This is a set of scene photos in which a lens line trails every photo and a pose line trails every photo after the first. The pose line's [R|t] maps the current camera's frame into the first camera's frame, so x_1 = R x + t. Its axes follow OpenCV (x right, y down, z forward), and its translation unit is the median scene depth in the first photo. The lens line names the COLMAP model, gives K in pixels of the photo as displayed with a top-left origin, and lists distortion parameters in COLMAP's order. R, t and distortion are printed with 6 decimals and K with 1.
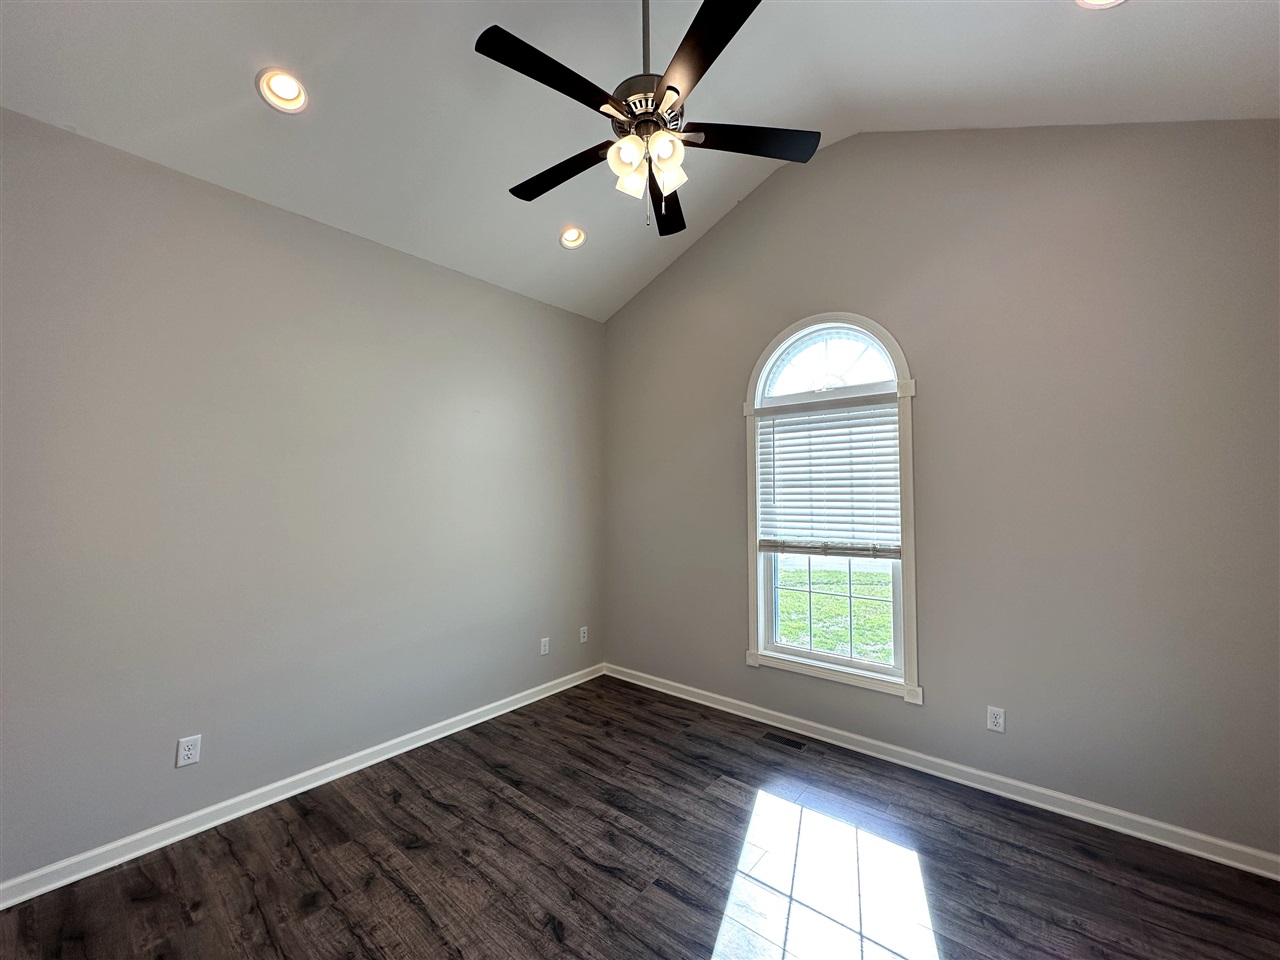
lens RADIAL K [[509.0, 0, 640.8], [0, 509.0, 481.0], [0, 0, 1]] dist [-0.002193, 0.000347]
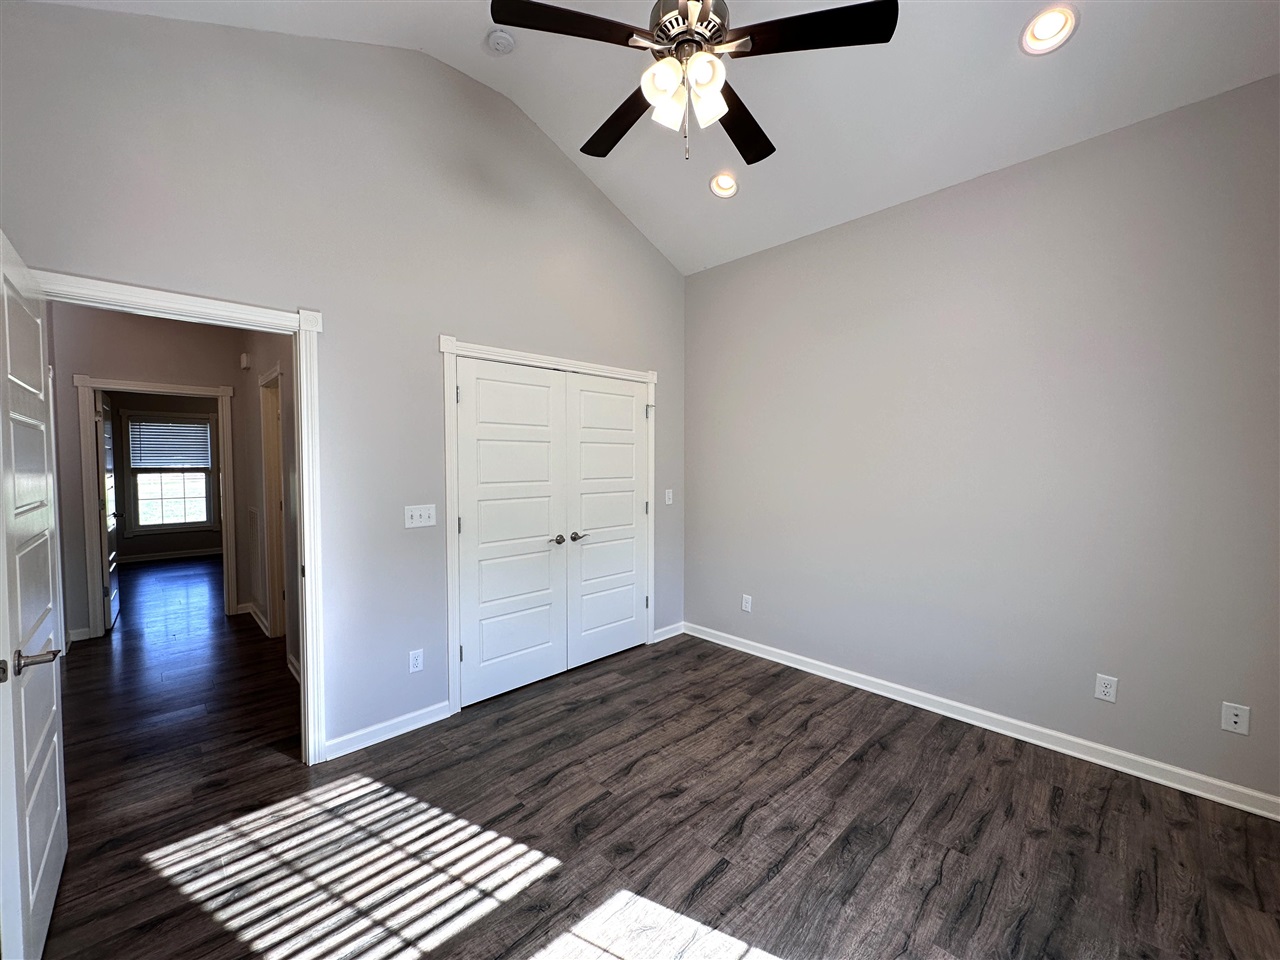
lens RADIAL K [[509.0, 0, 640.8], [0, 509.0, 481.0], [0, 0, 1]] dist [-0.002193, 0.000347]
pose [[-0.101990, 0.045000, -0.993767, 0.681570], [0.027227, 0.998728, 0.042430, 0.033713], [0.994413, -0.022729, -0.103086, 0.690979]]
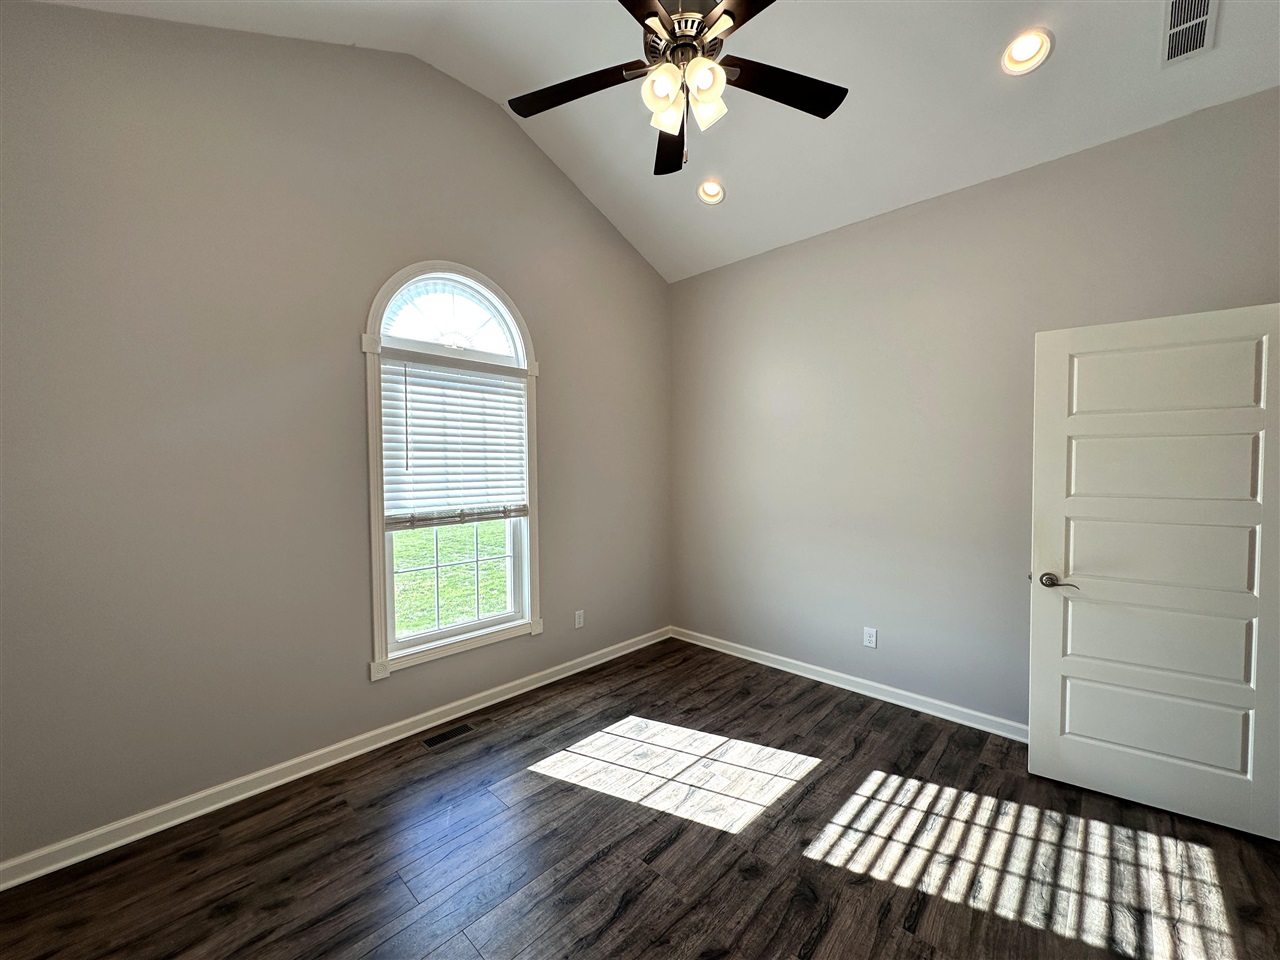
lens RADIAL K [[509.0, 0, 640.8], [0, 509.0, 481.0], [0, 0, 1]] dist [-0.002193, 0.000347]
pose [[0.065155, -0.026700, 0.997518, -0.649347], [-0.024249, 0.999304, 0.028332, 0.036448], [-0.997580, -0.026035, 0.064462, 0.699126]]
